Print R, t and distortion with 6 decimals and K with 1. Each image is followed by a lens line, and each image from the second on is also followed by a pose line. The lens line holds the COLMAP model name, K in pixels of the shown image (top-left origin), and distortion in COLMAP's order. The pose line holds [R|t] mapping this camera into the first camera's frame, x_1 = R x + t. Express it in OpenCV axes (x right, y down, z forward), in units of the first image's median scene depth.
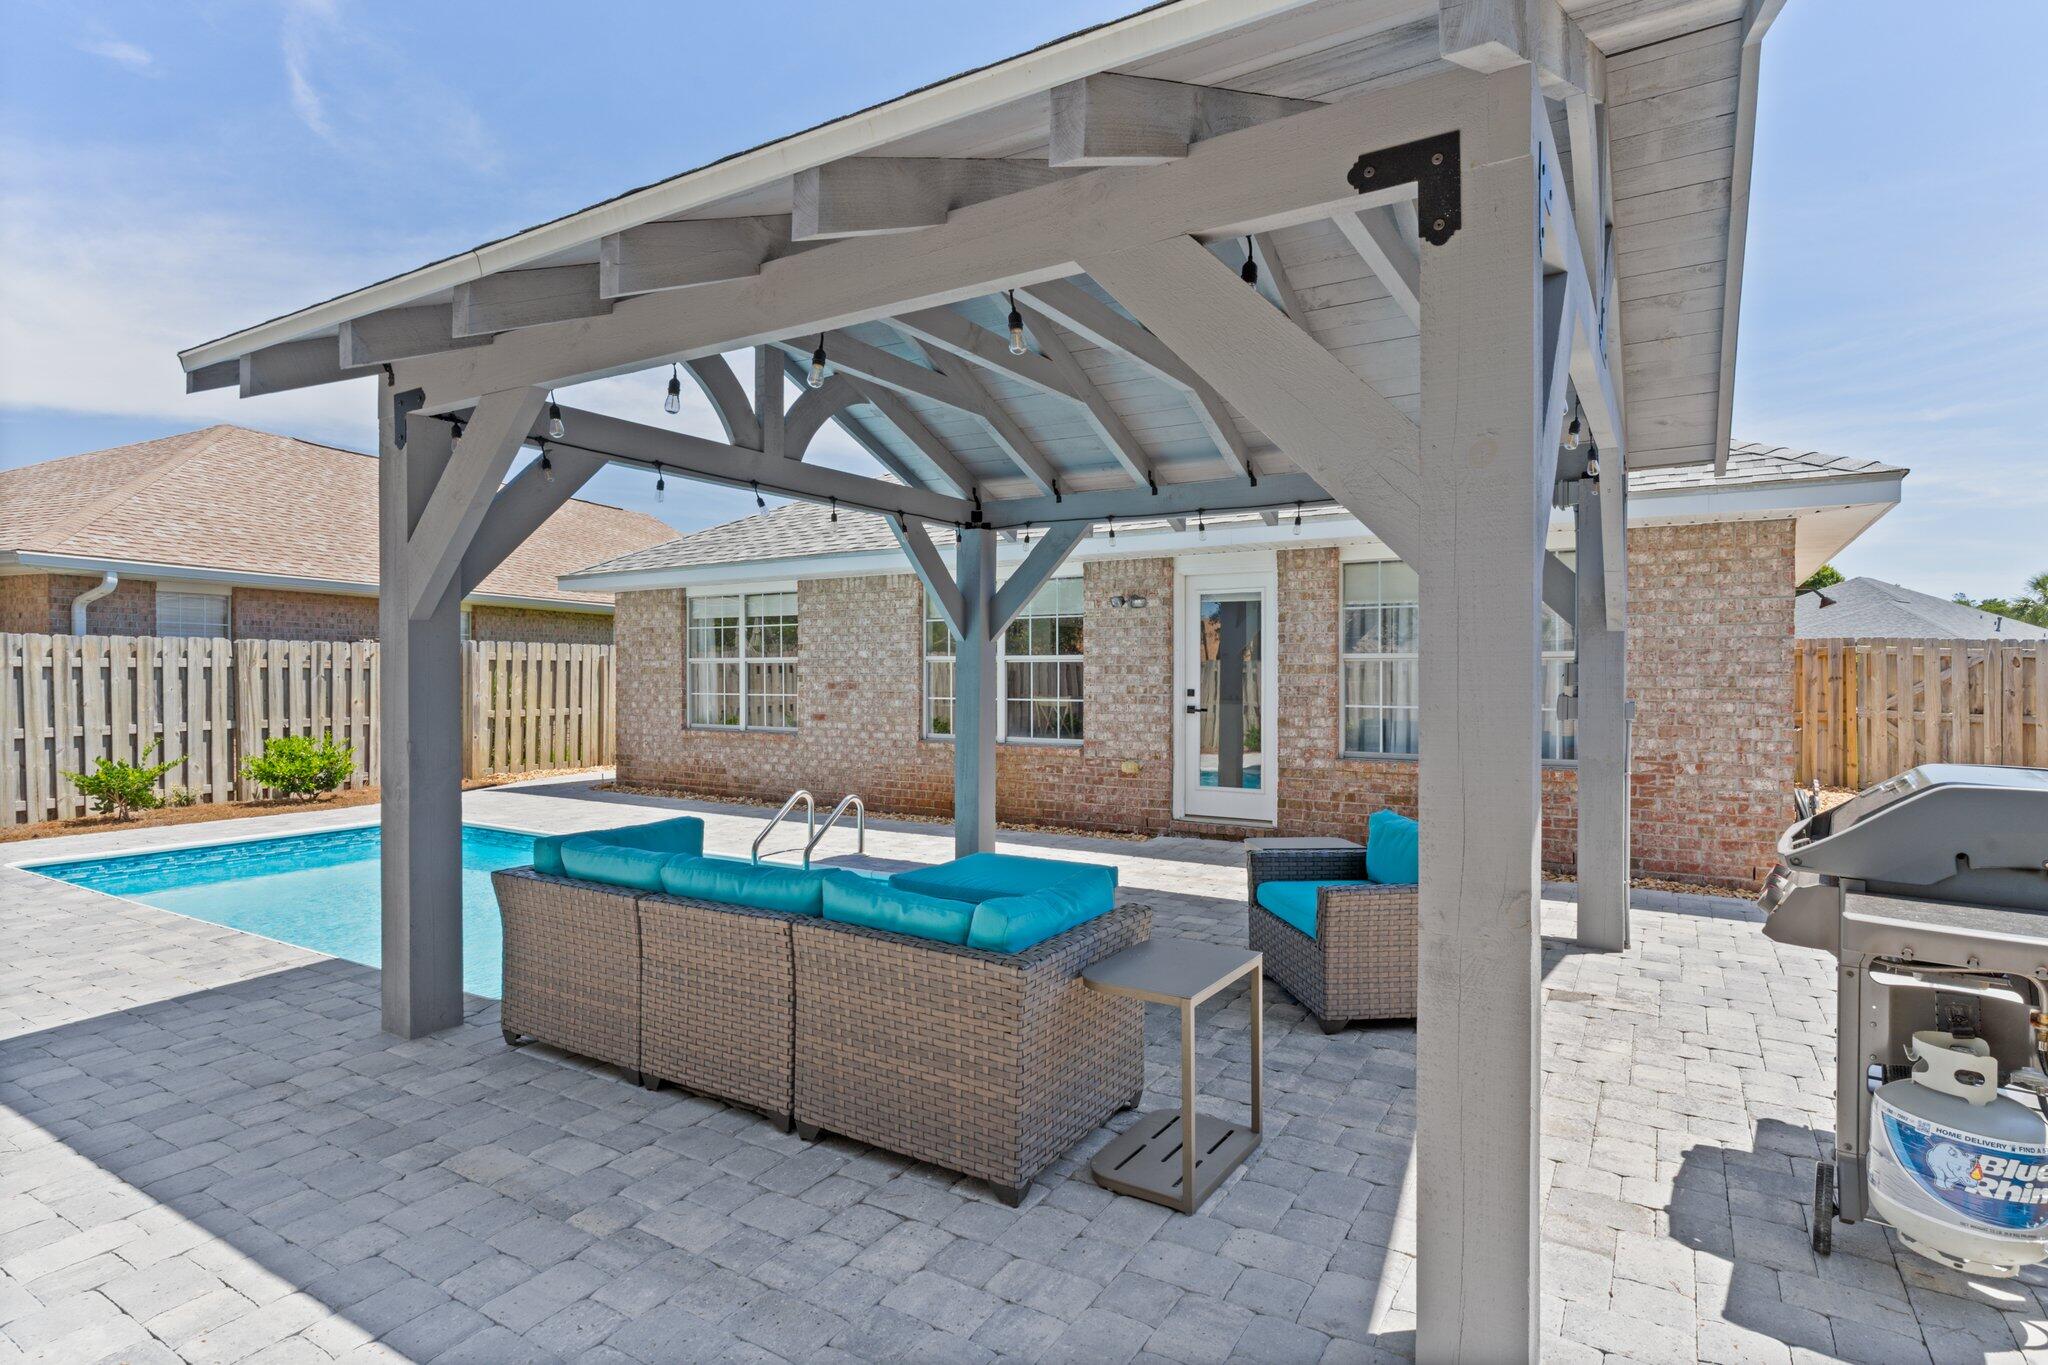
lens RADIAL K [[1101.4, 0, 1019.0], [0, 1101.4, 689.6], [0, 0, 1]] dist [0.001221, -0.000007]
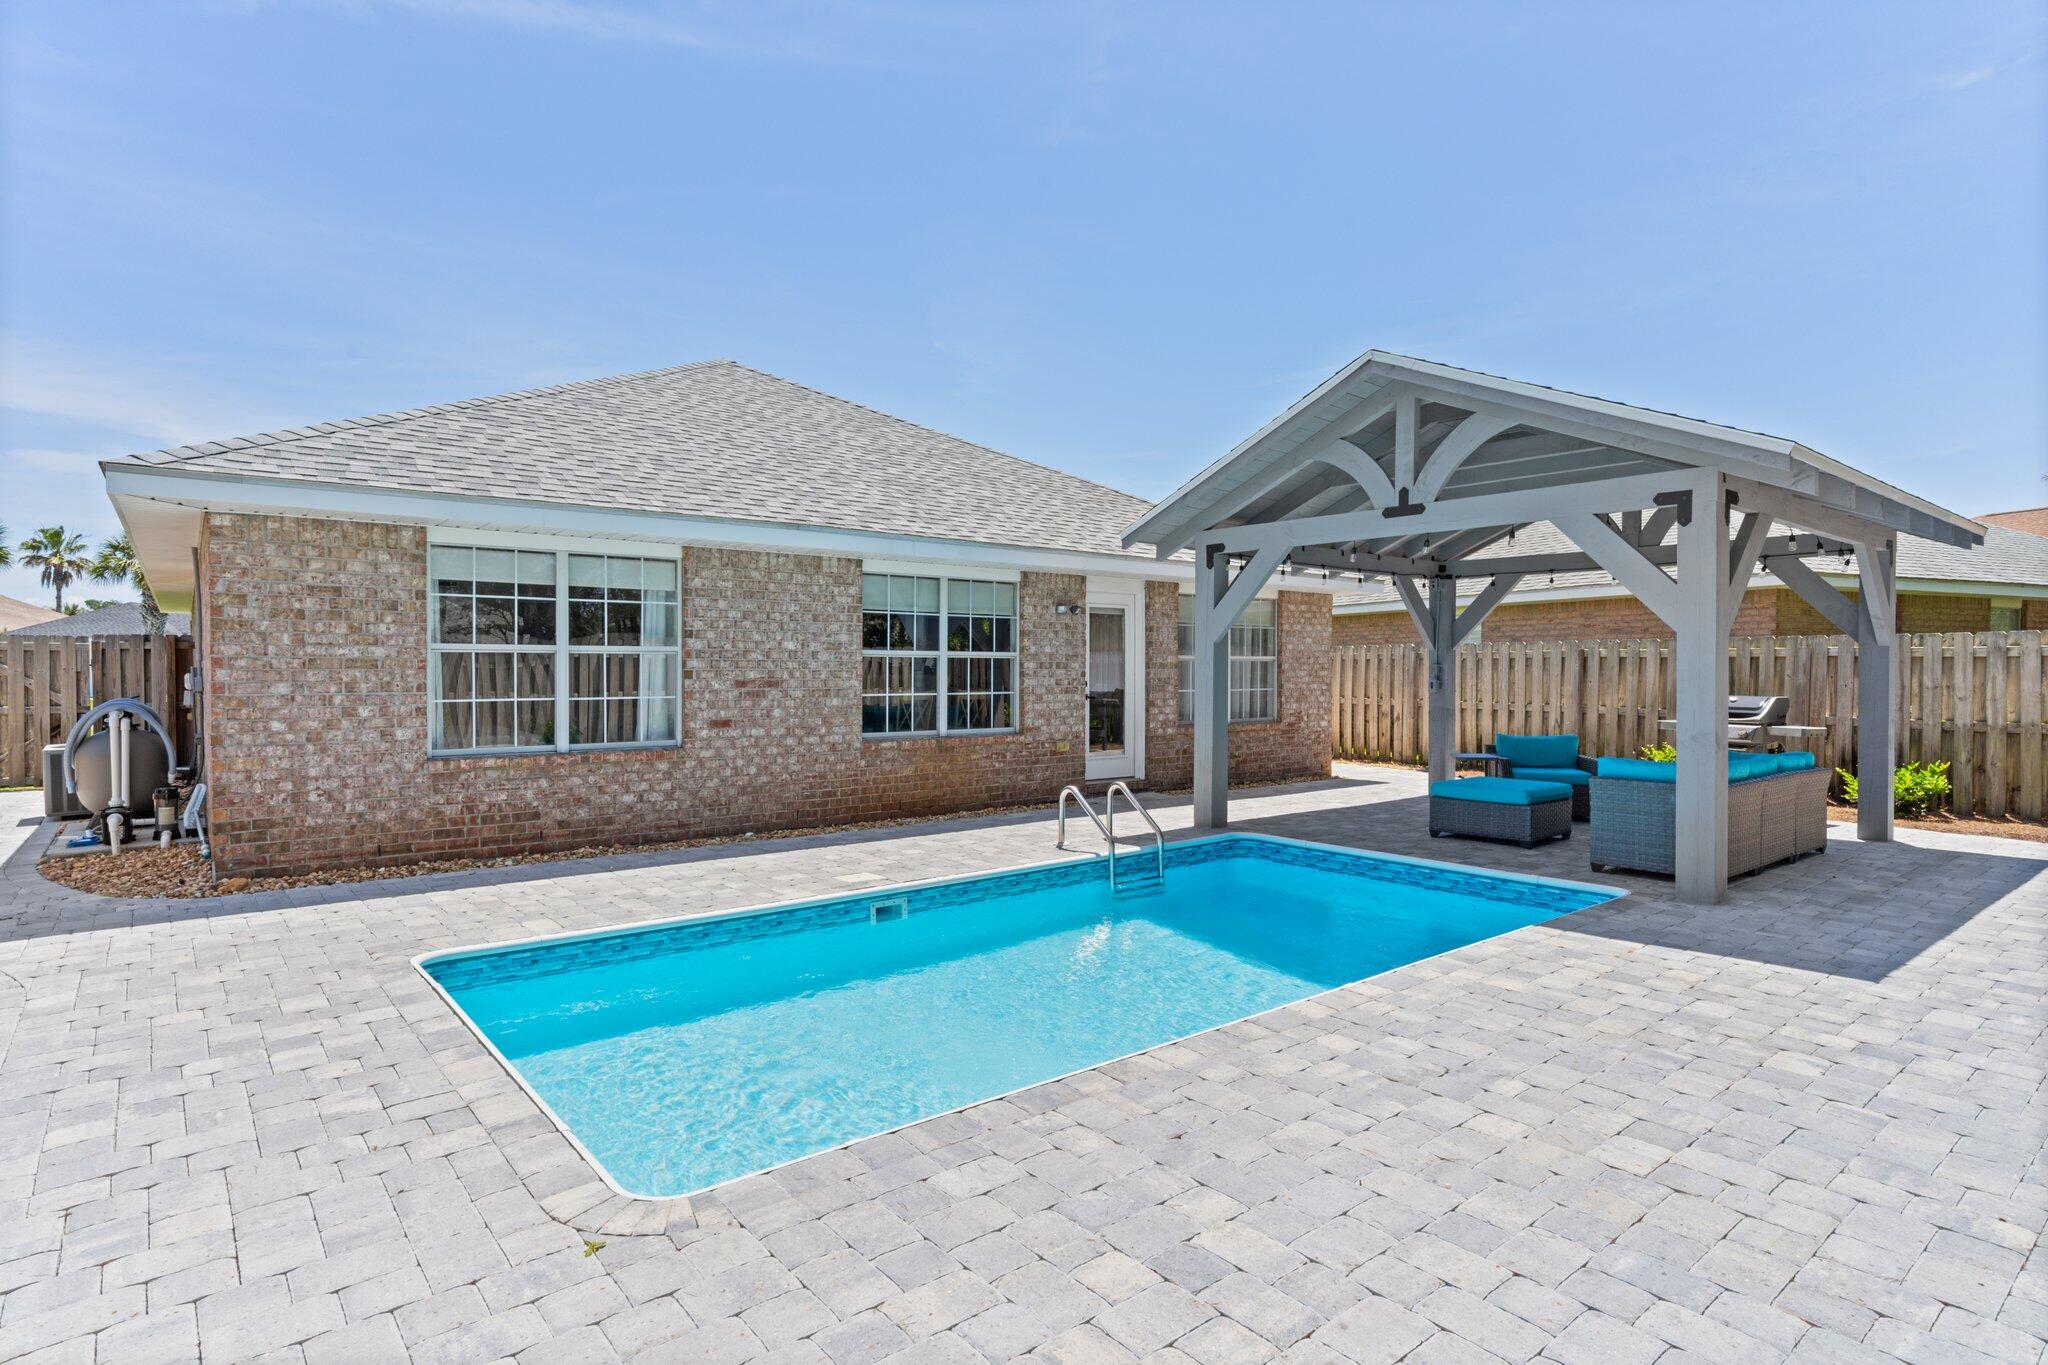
lens RADIAL K [[1058.9, 0, 1068.8], [0, 1058.9, 680.5], [0, 0, 1]] dist [0.001890, 0.000485]
pose [[0.300832, -0.012309, 0.953598, -0.857261], [0.010715, 0.999897, 0.009527, -0.010918], [-0.953617, 0.007351, 0.300933, 0.552350]]
